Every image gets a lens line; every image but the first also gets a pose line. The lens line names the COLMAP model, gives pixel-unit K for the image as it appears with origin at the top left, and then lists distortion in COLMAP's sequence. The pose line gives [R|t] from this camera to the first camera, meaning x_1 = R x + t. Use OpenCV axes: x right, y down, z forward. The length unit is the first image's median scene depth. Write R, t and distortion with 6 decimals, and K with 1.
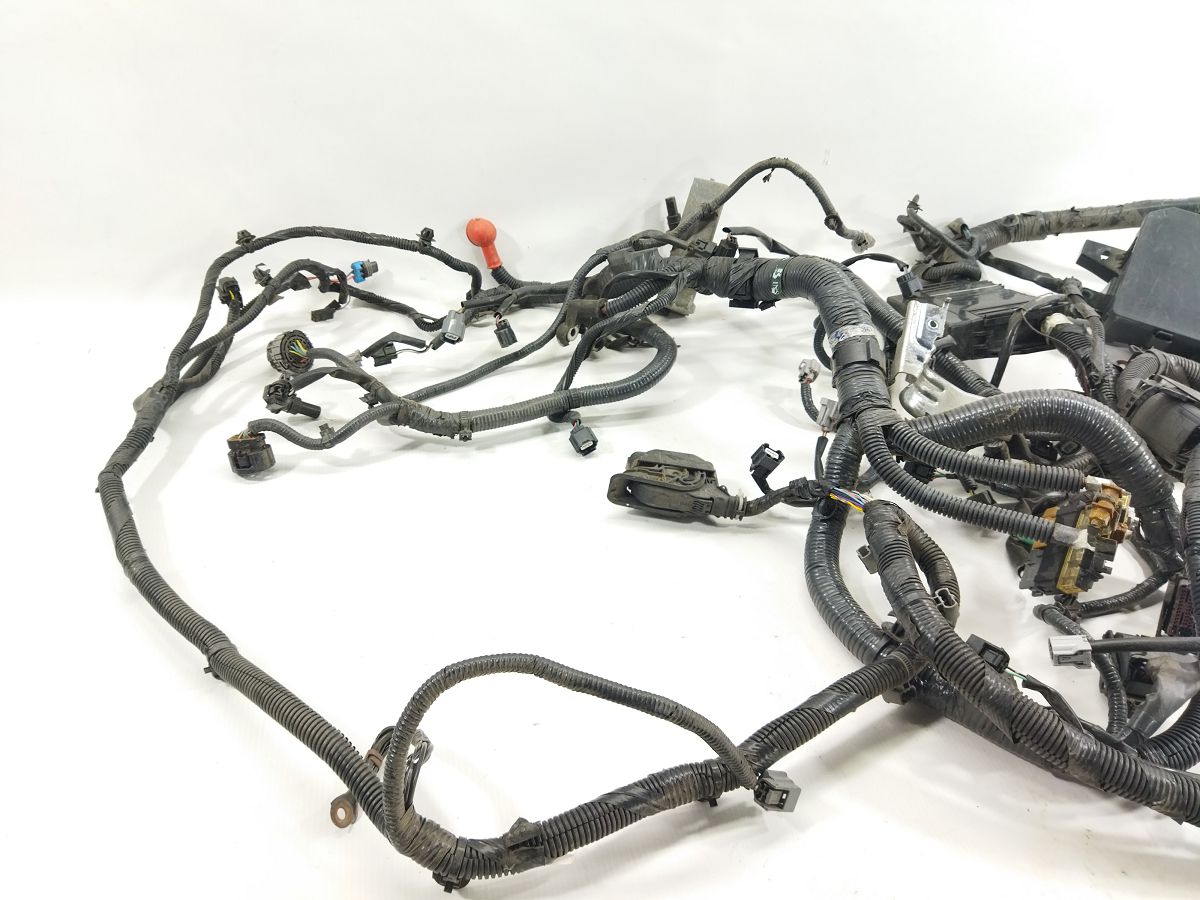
lens RADIAL K [[888.0, 0, 600.0], [0, 888.0, 450.0], [0, 0, 1]] dist [0.097002, -0.160260]
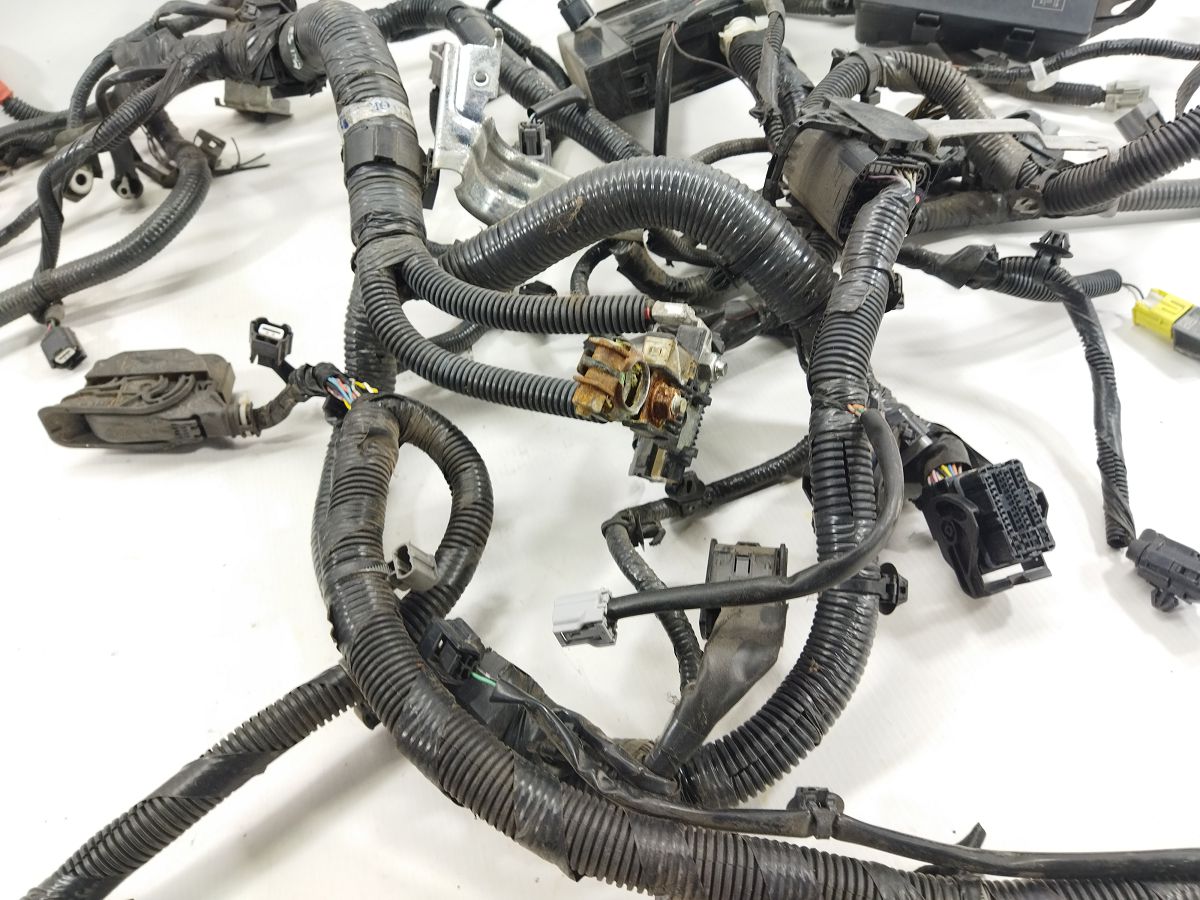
lens RADIAL K [[888.0, 0, 600.0], [0, 888.0, 450.0], [0, 0, 1]] dist [0.097002, -0.160260]
pose [[0.982083, -0.187532, -0.018576, 0.420518], [0.186880, 0.956463, 0.224175, -0.015337], [-0.024273, -0.223630, 0.974372, 0.321858]]
